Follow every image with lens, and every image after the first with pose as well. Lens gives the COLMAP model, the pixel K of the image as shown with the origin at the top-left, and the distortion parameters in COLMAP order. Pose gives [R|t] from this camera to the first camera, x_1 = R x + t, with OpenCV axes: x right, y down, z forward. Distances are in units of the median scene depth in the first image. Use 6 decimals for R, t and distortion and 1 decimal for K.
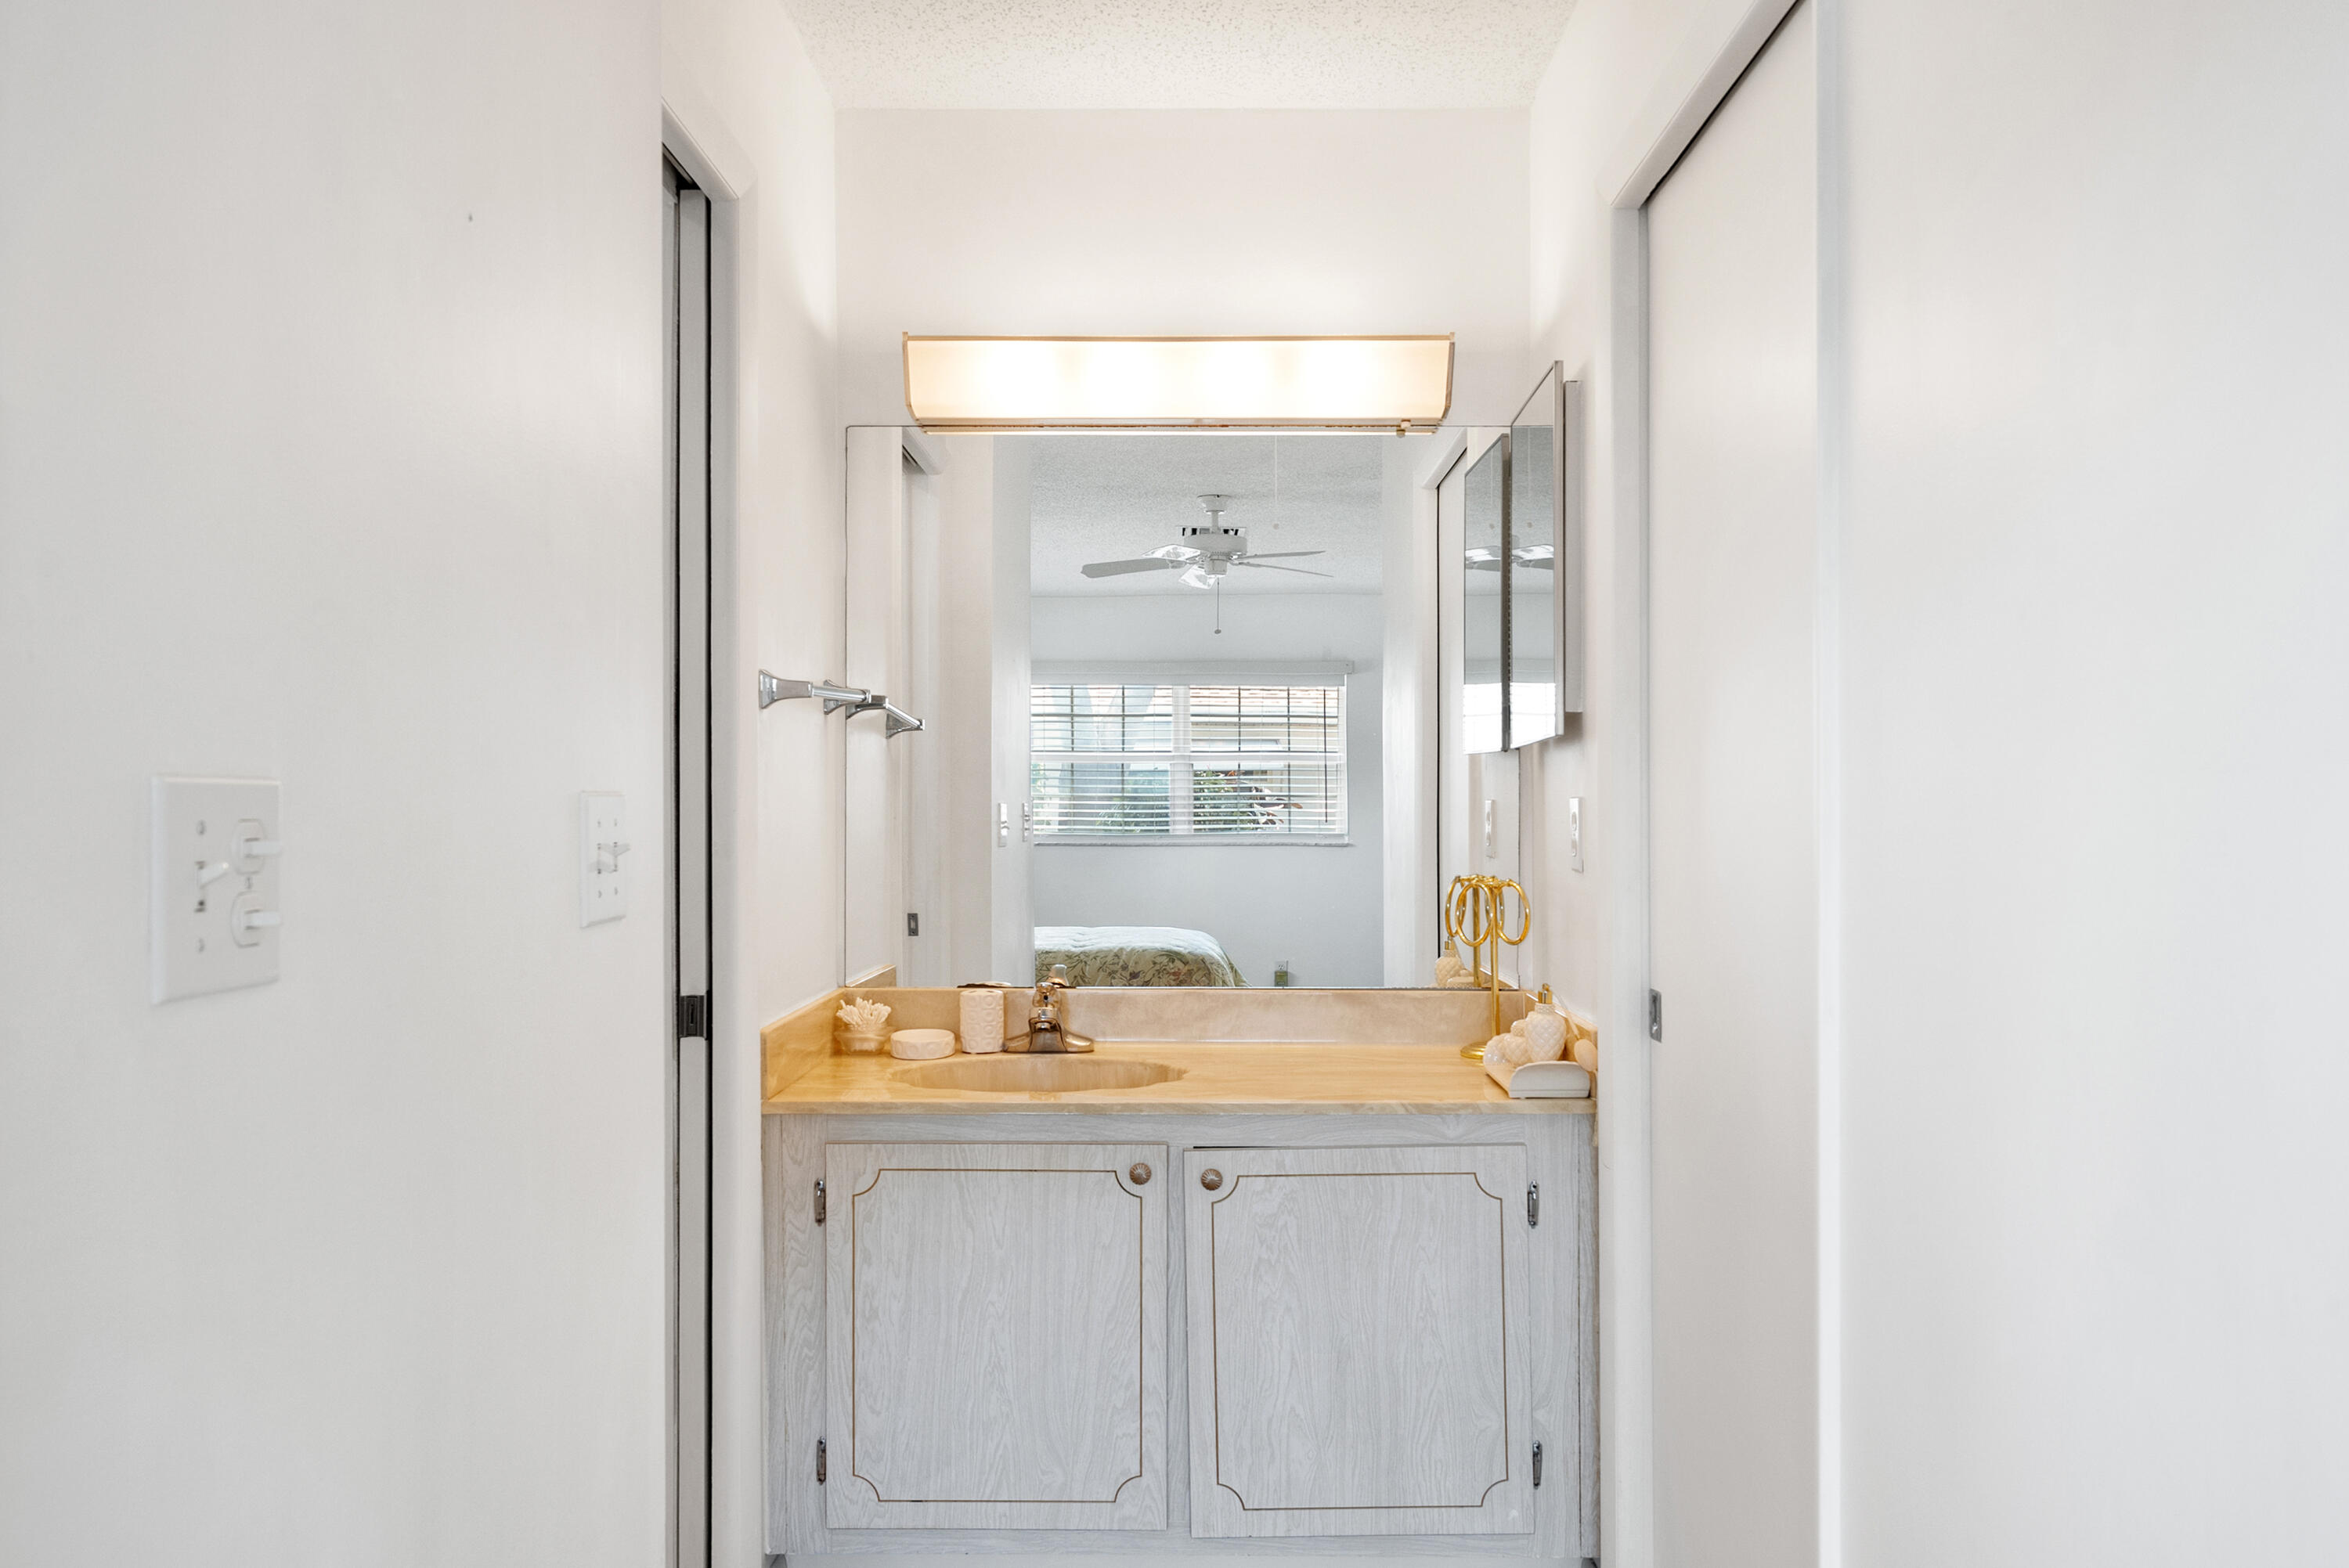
lens RADIAL K [[1800.5, 0, 1180.8], [0, 1800.5, 784.3], [0, 0, 1]] dist [0.012230, 0.002206]
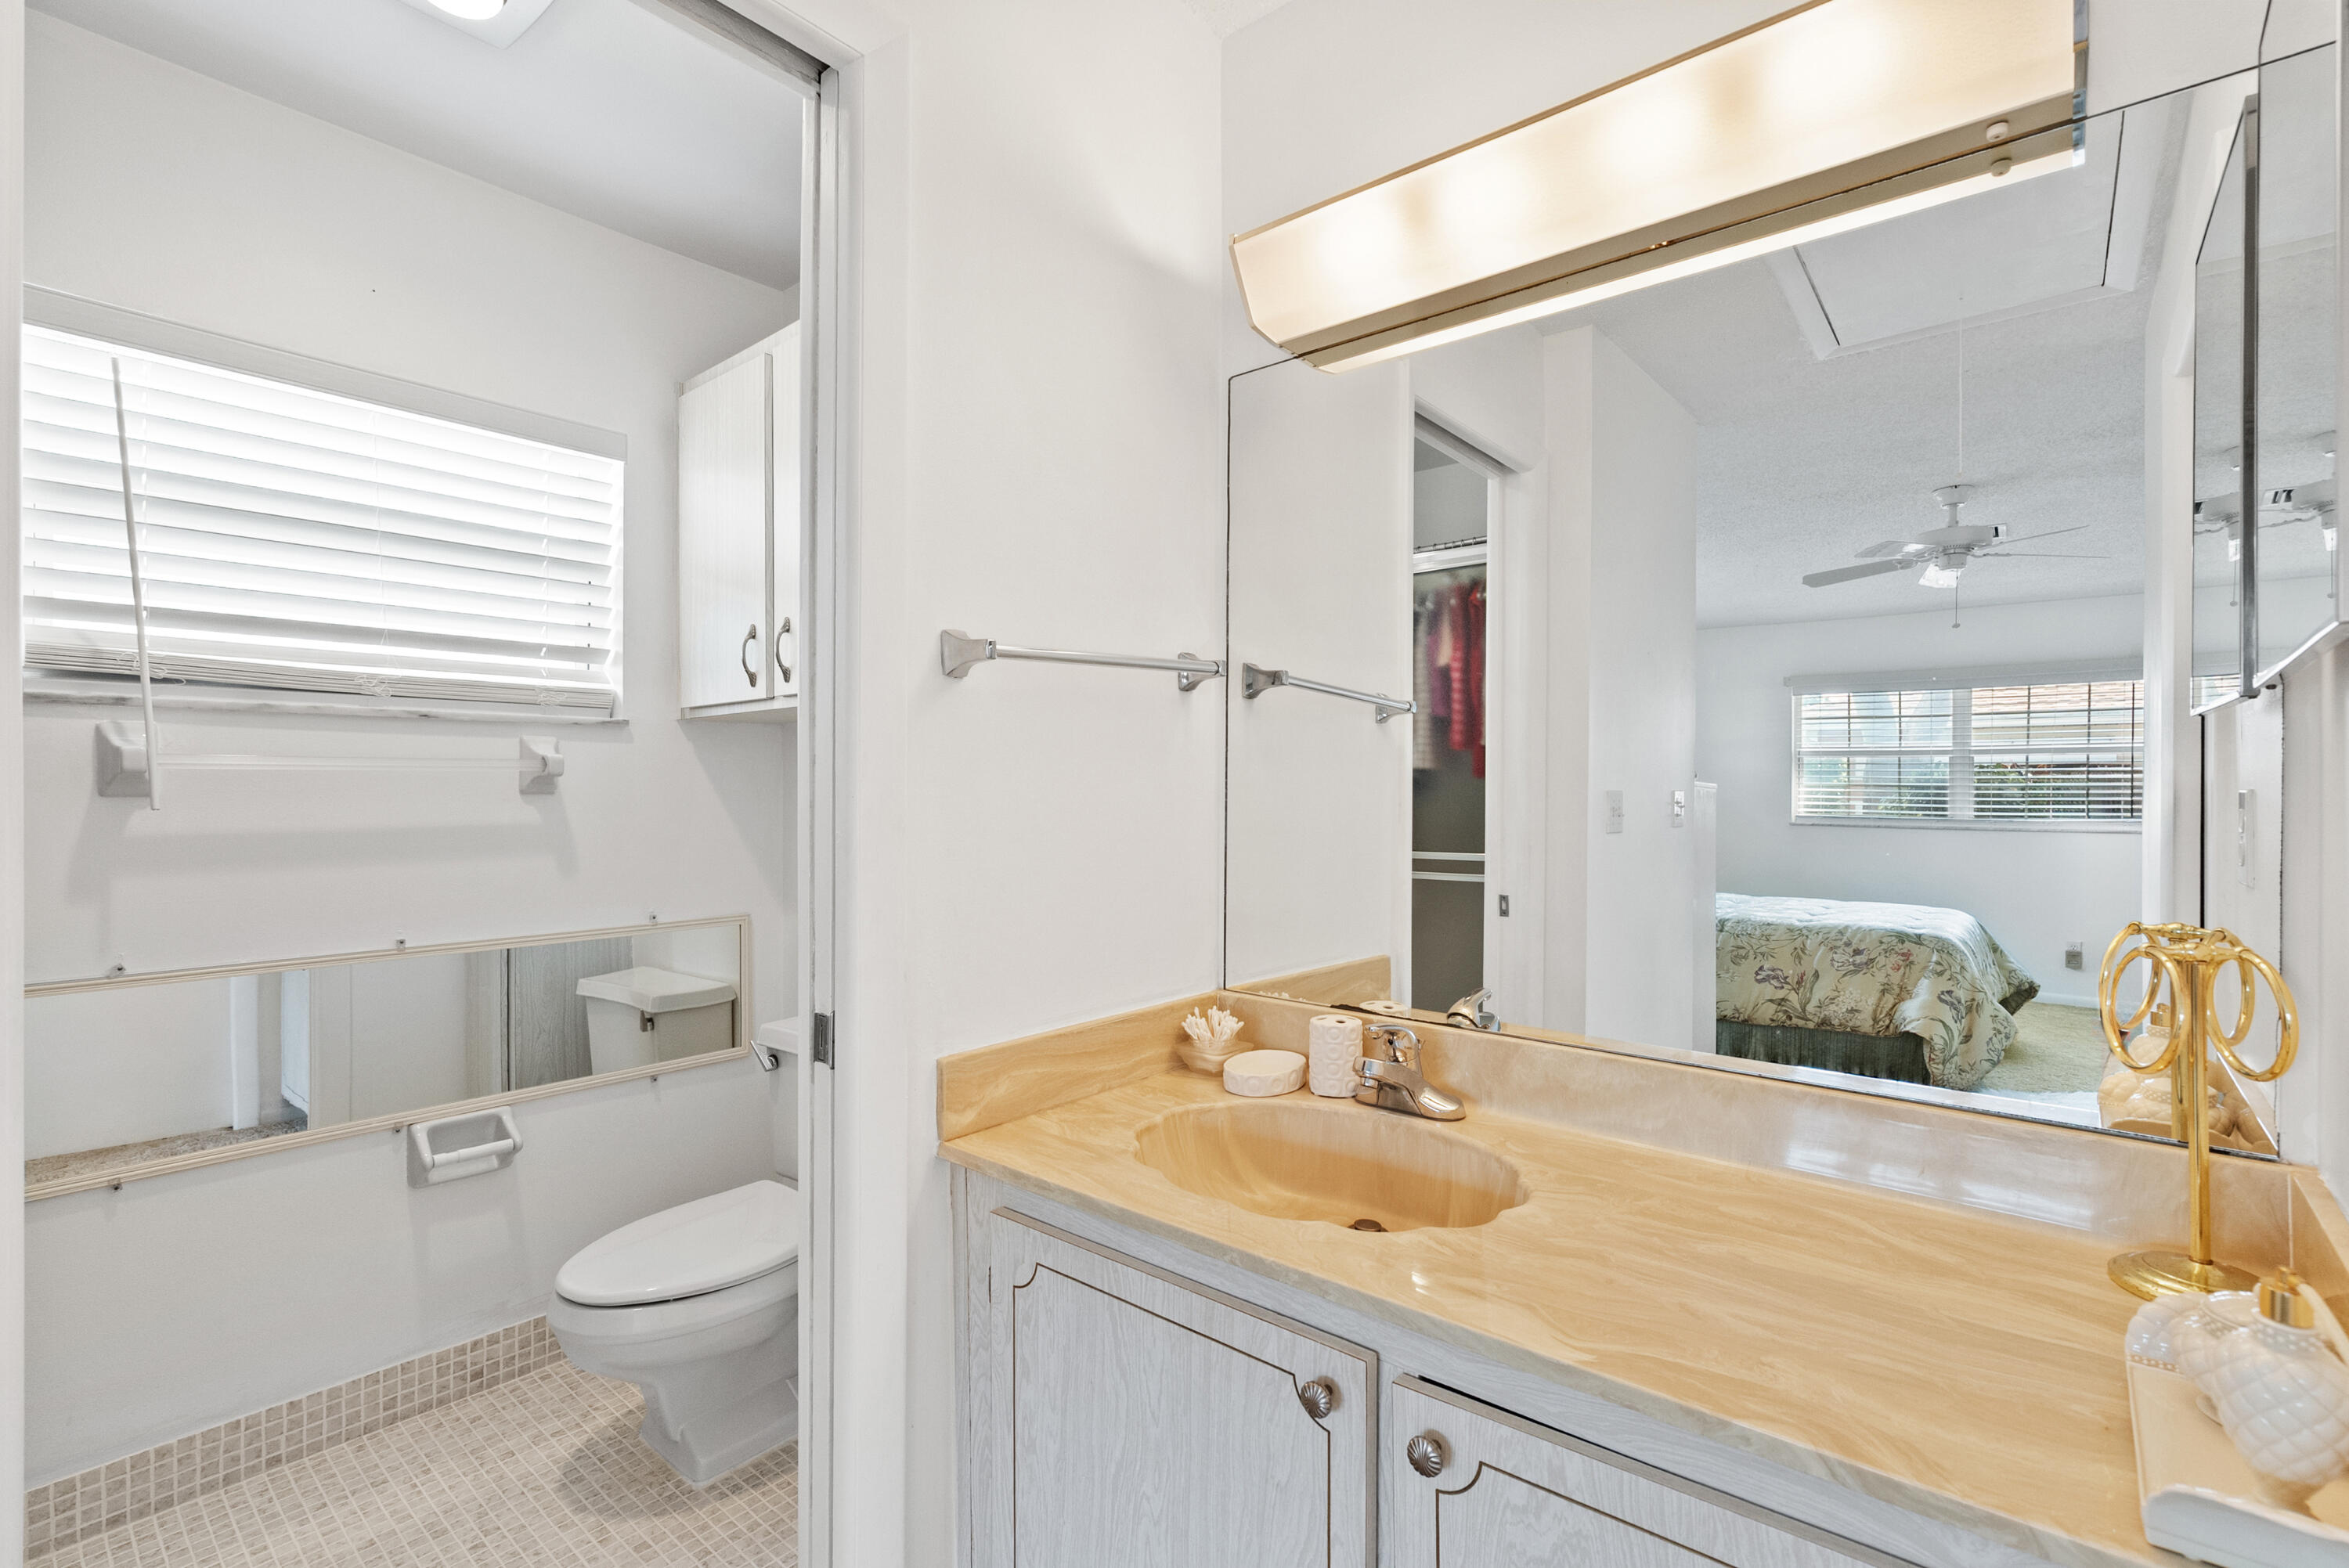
lens RADIAL K [[1069.6, 0, 1156.3], [0, 1069.6, 787.4], [0, 0, 1]] dist [-0.010620, 0.004558]
pose [[0.767740, 0.002850, -0.640755, 0.161941], [0.002324, 0.999971, 0.007233, 0.006813], [0.640757, -0.007042, 0.767711, 0.673570]]
